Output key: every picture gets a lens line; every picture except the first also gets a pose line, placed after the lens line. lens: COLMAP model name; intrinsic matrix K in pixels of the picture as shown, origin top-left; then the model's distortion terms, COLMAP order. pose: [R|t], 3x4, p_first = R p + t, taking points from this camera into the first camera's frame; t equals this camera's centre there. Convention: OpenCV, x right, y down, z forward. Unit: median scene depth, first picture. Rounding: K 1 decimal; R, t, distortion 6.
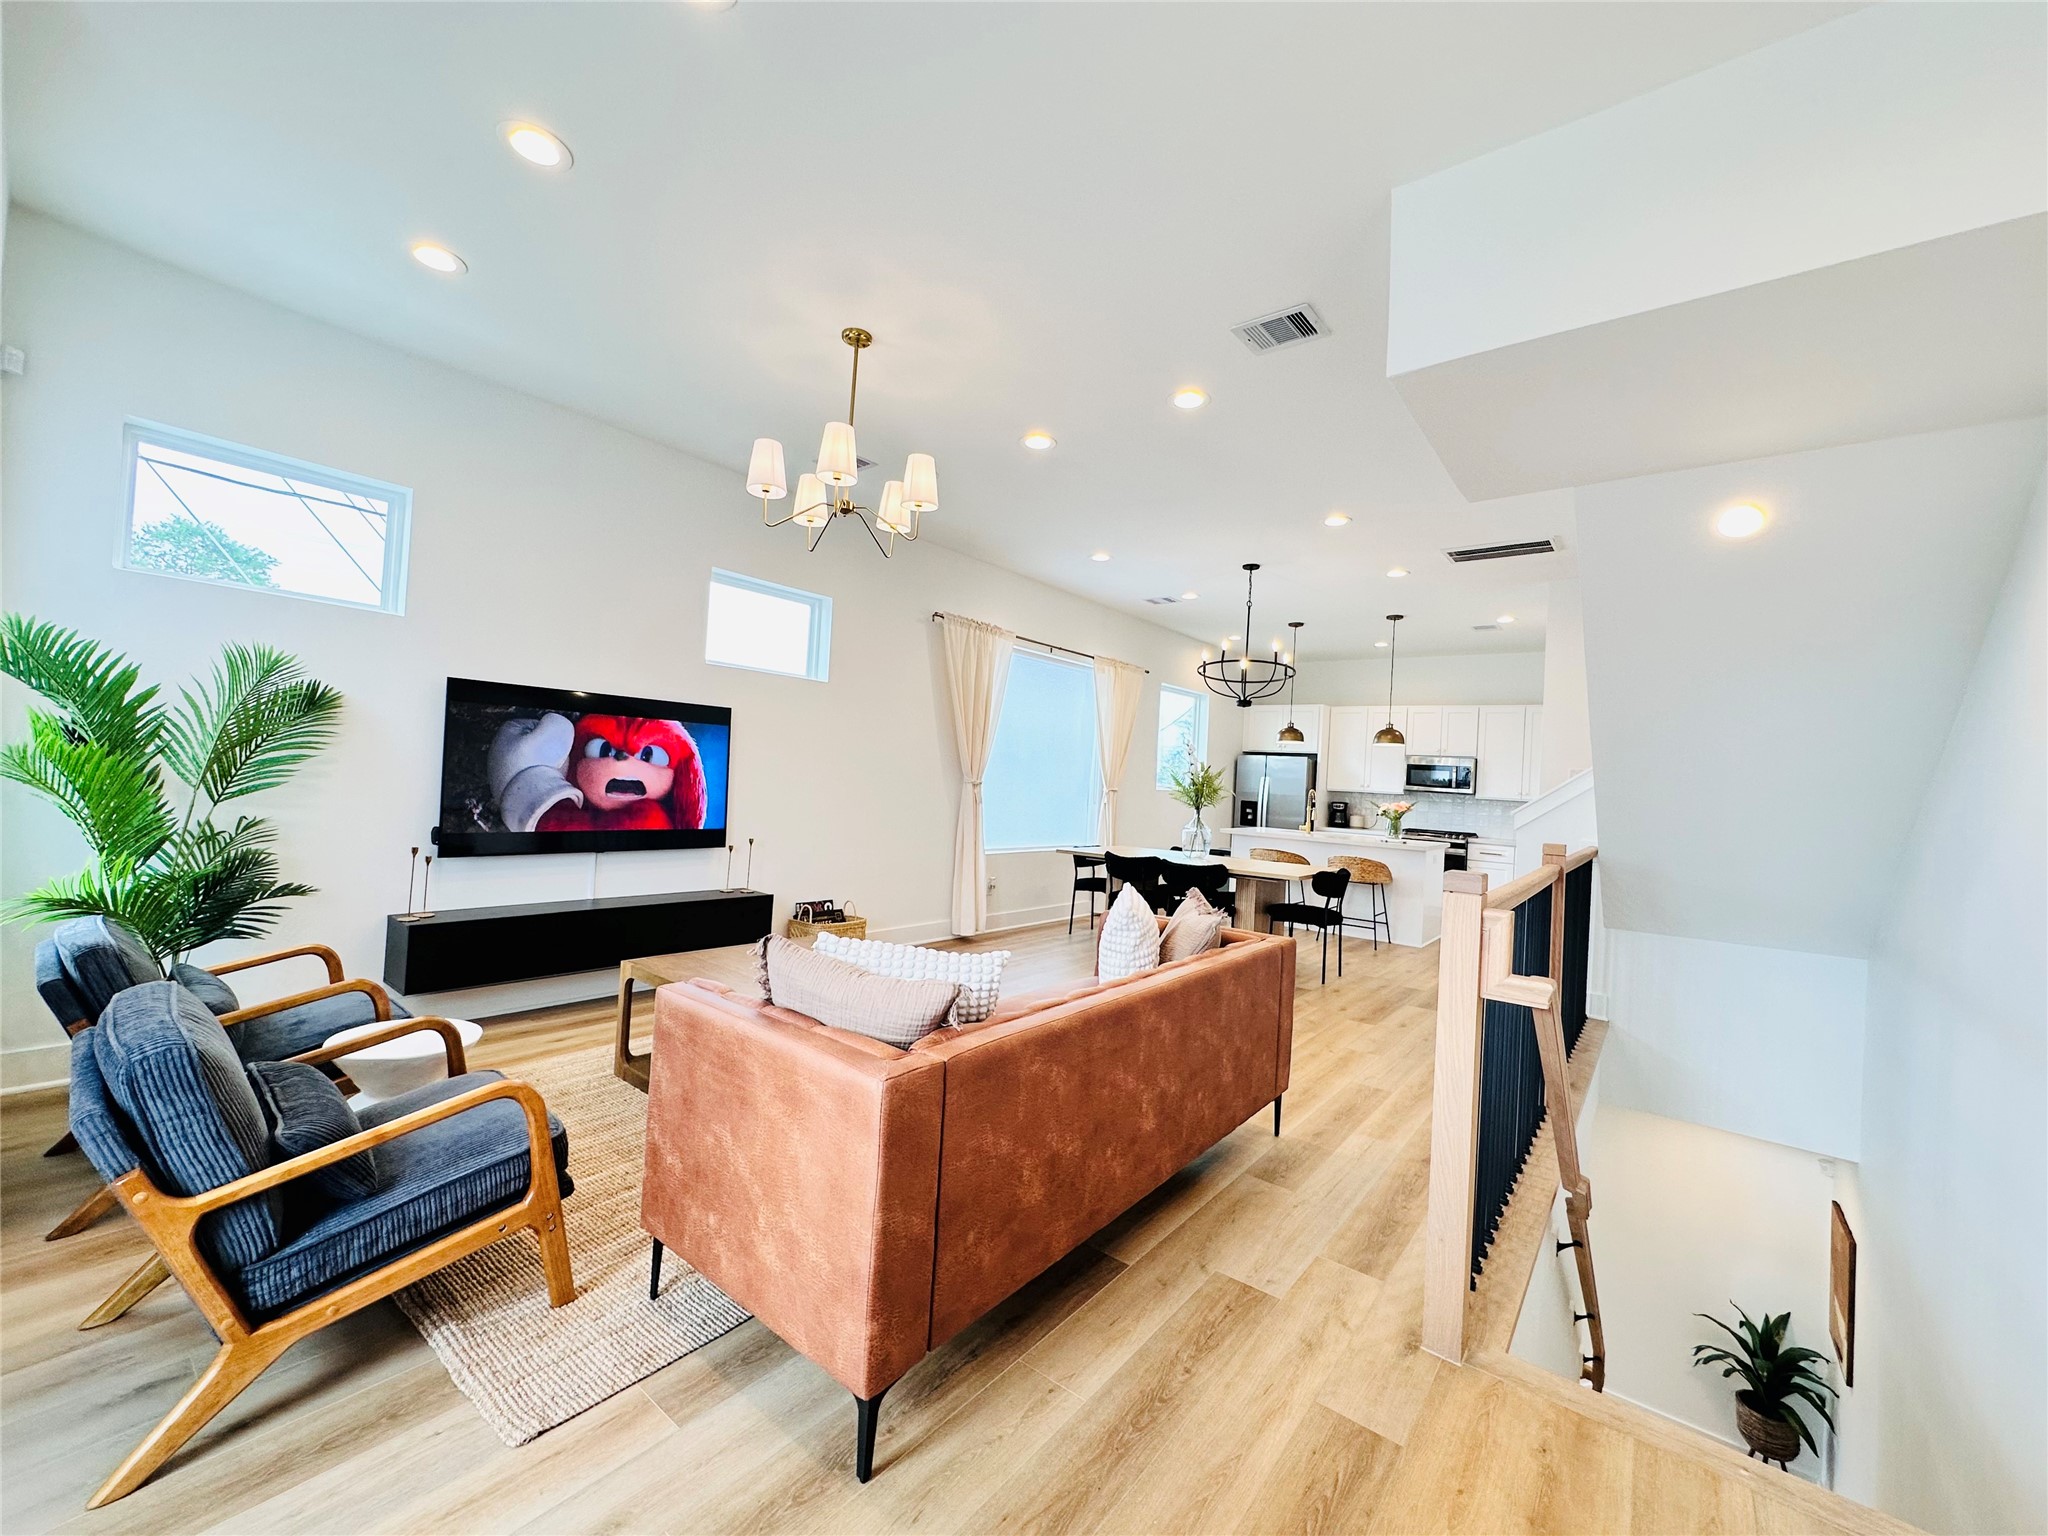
lens RADIAL K [[817.0, 0, 1021.6], [0, 817.0, 764.2], [0, 0, 1]] dist [-0.002314, 0.000913]
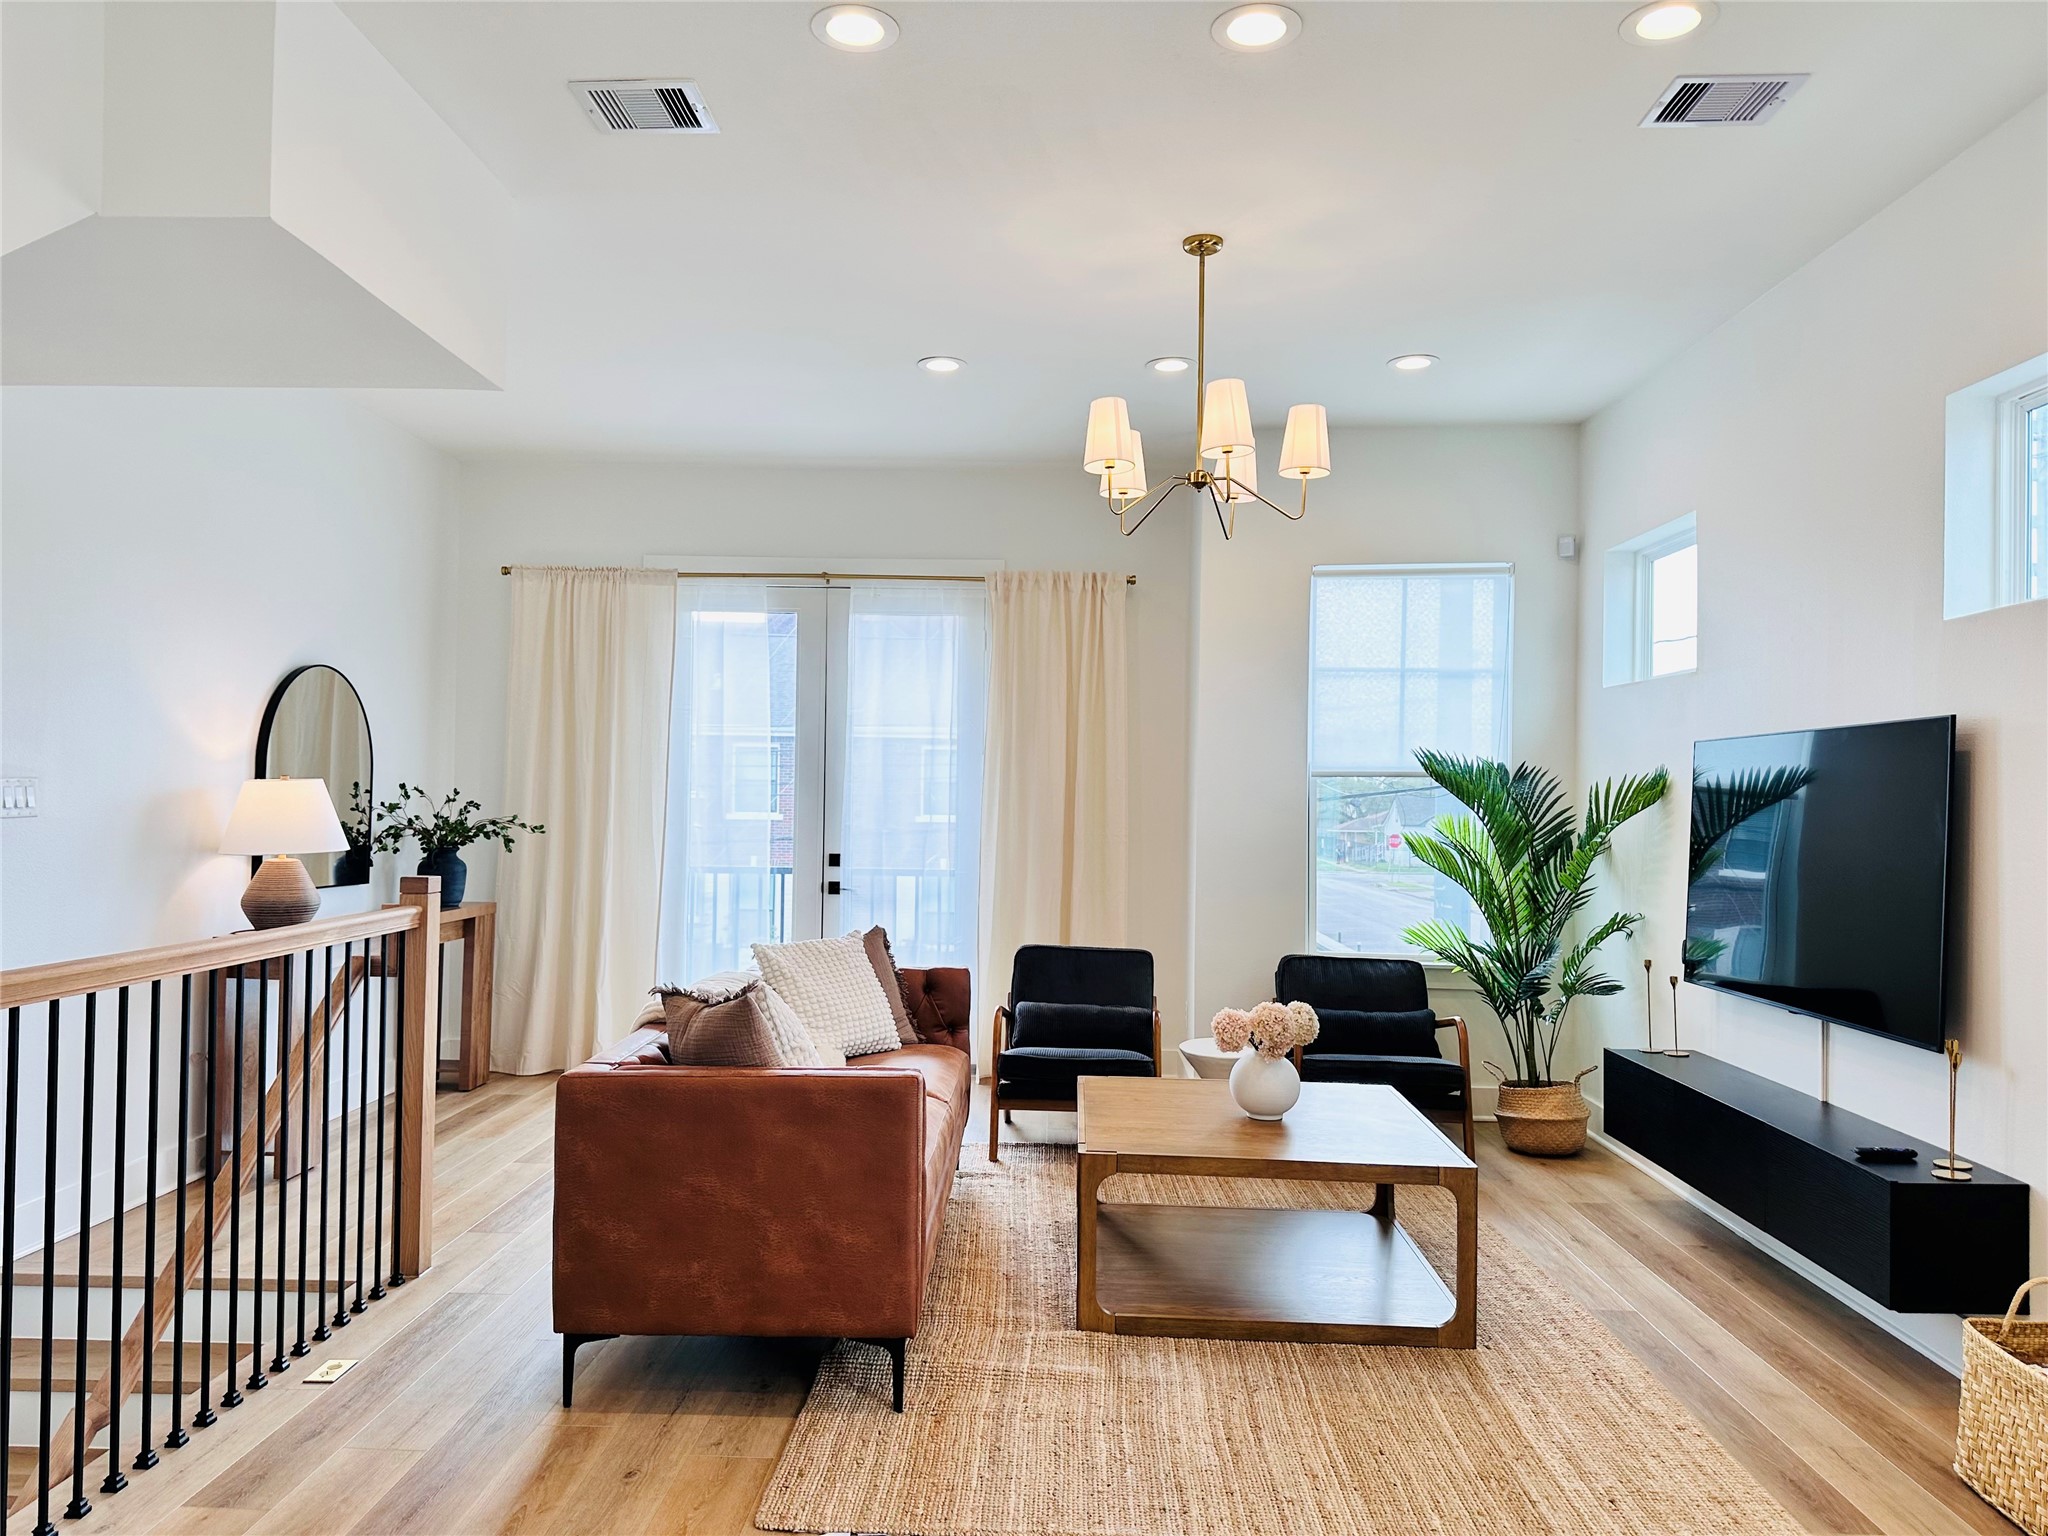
lens RADIAL K [[1434.7, 0, 1022.4], [0, 1434.7, 779.7], [0, 0, 1]] dist [0.109026, -0.155860]
pose [[-0.800217, -0.073960, -0.595133, 0.481296], [-0.047489, 0.997065, -0.060056, 0.030657], [0.597828, -0.019795, -0.801380, 1.388713]]
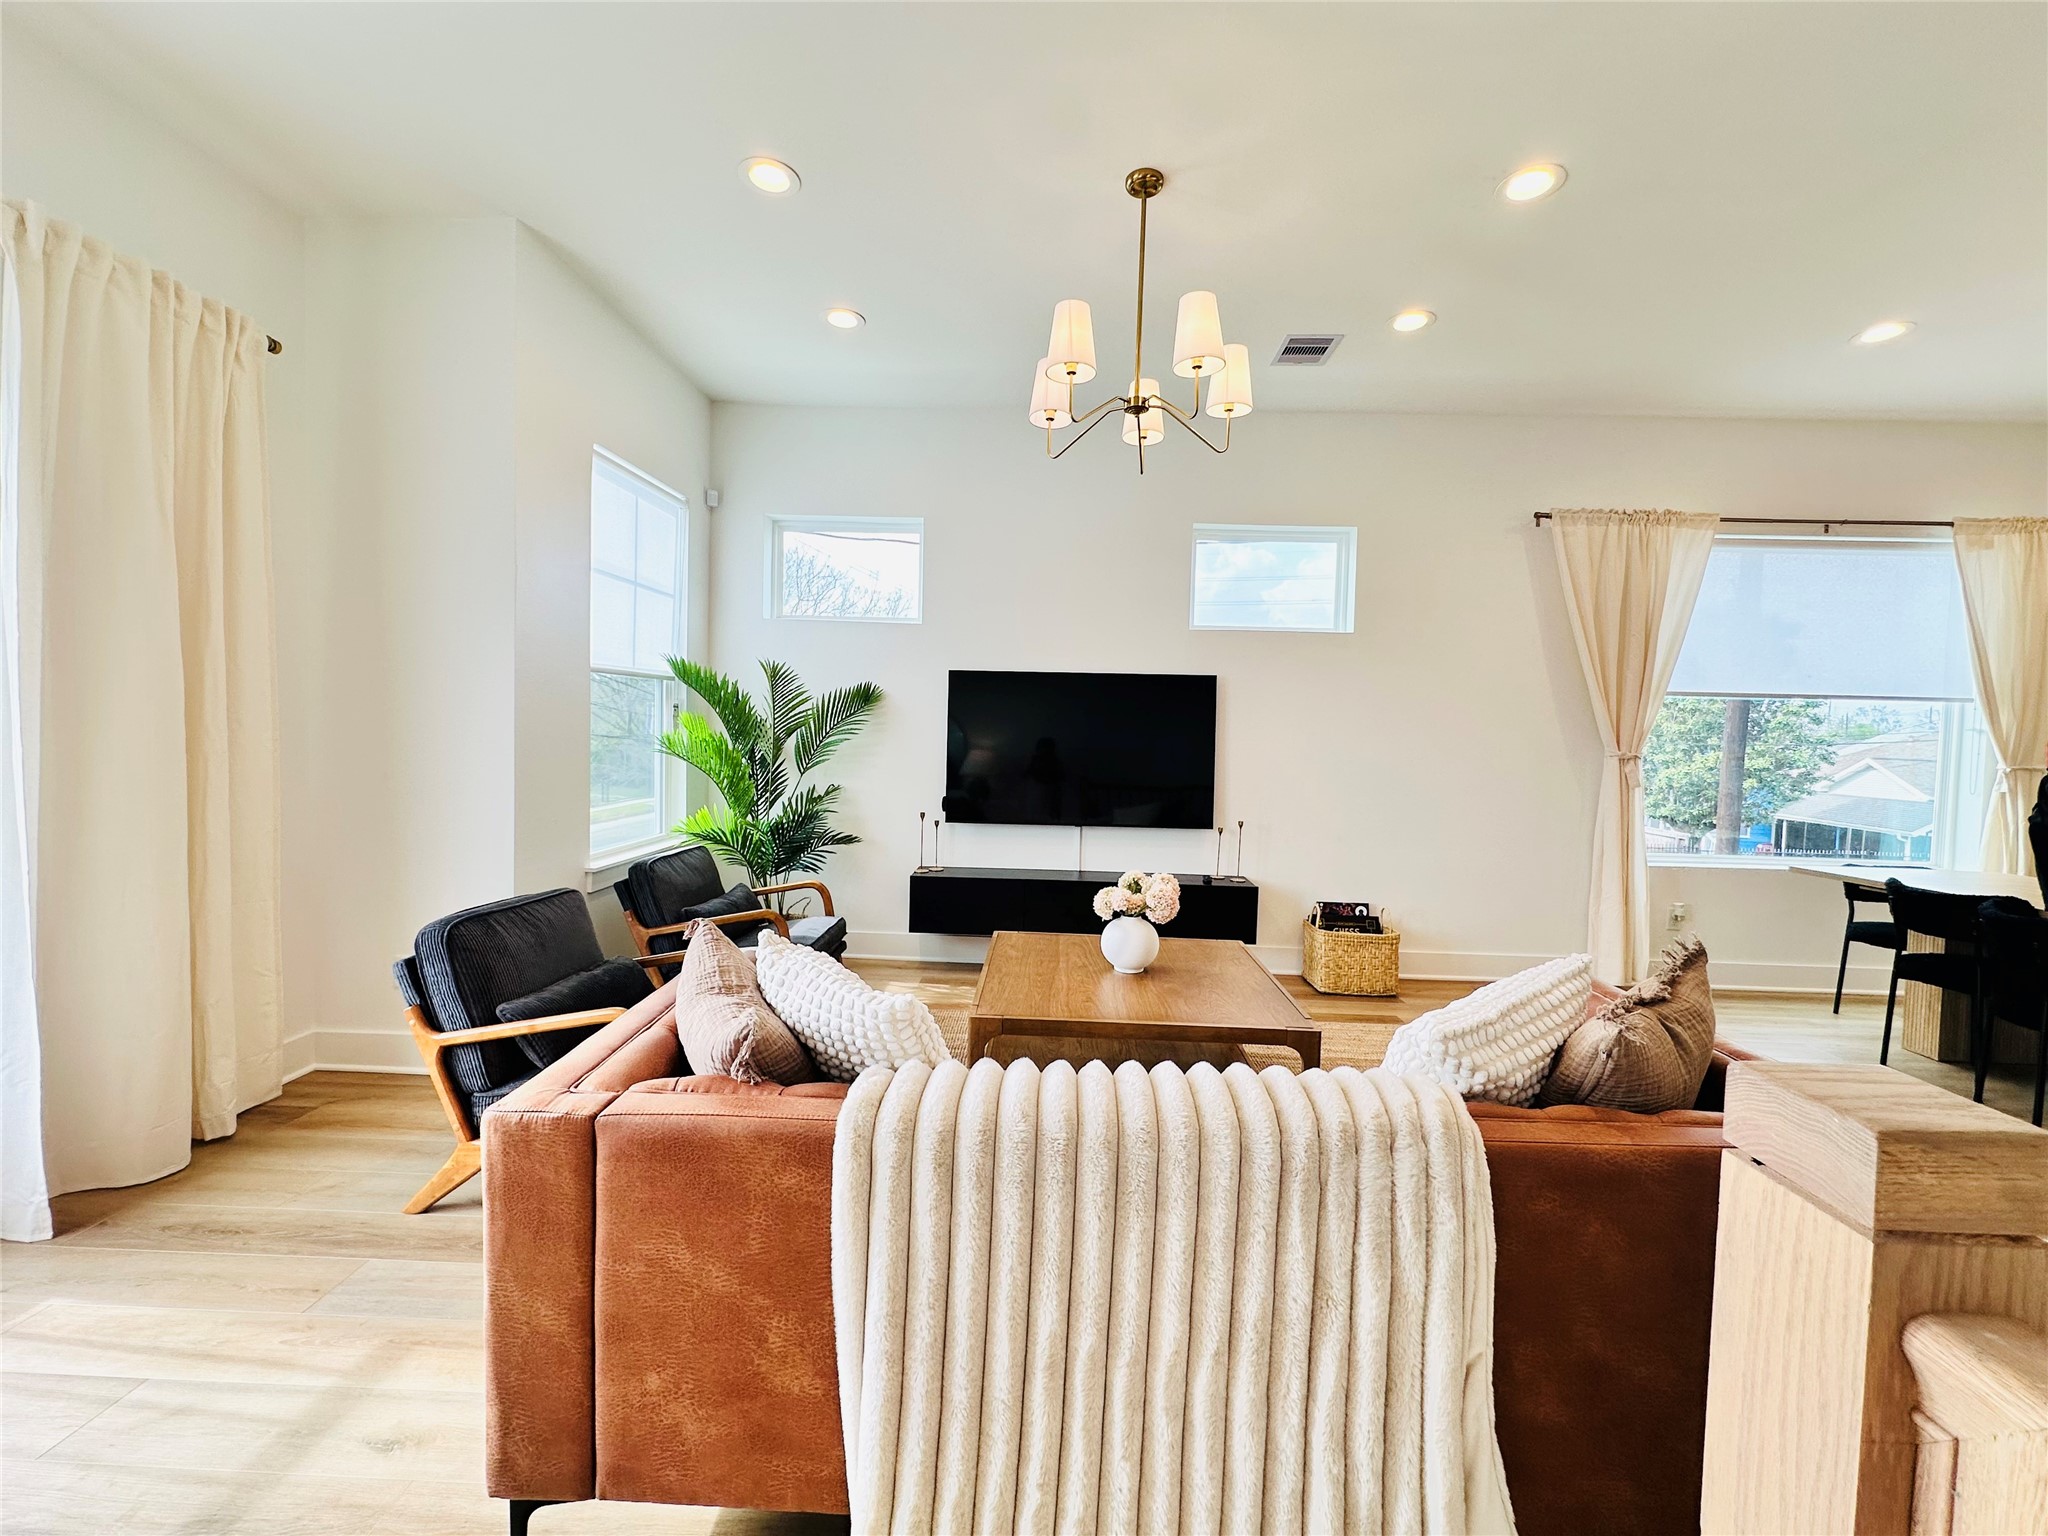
lens RADIAL K [[819.2, 0, 1080.0], [0, 819.2, 764.4], [0, 0, 1]] dist [-0.001433, -0.000113]
pose [[0.602074, -0.008485, -0.798395, 0.291291], [0.022861, 0.999717, 0.006615, 0.021349], [0.798113, -0.022235, 0.602097, 0.352510]]
